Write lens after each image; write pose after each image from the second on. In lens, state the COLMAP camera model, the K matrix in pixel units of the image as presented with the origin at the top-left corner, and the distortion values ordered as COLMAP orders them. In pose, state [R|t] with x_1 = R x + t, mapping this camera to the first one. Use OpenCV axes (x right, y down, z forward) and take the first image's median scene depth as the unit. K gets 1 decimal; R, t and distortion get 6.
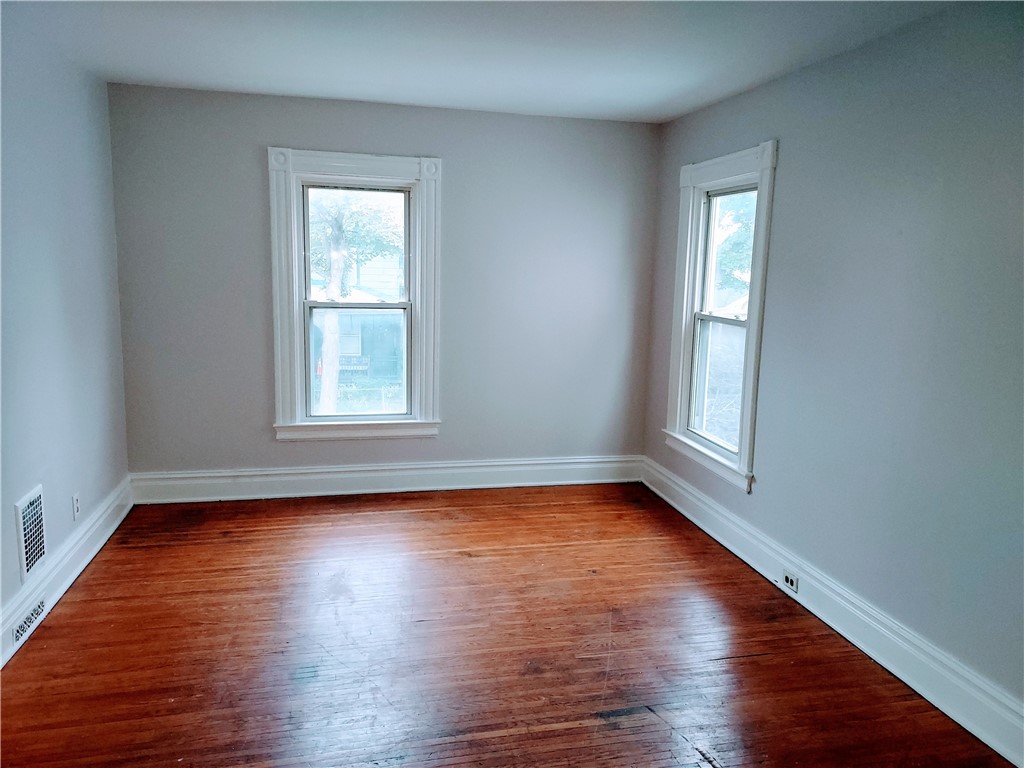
lens RADIAL K [[738.8, 0, 516.5], [0, 738.8, 381.0], [0, 0, 1]] dist [0.027269, 0.008378]
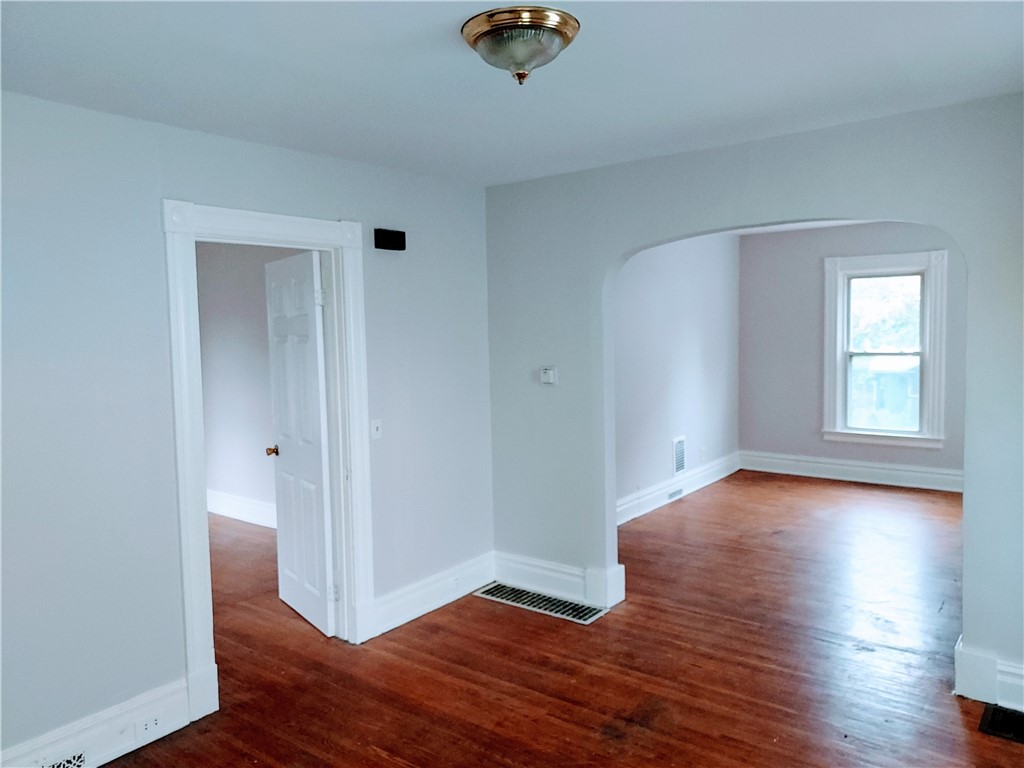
lens RADIAL K [[738.8, 0, 514.3], [0, 738.8, 380.8], [0, 0, 1]] dist [0.027269, 0.008378]
pose [[0.630818, 0.022535, -0.775603, 0.475088], [-0.080386, 0.996098, -0.036438, 0.064614], [0.771756, 0.085334, 0.630168, -0.498673]]
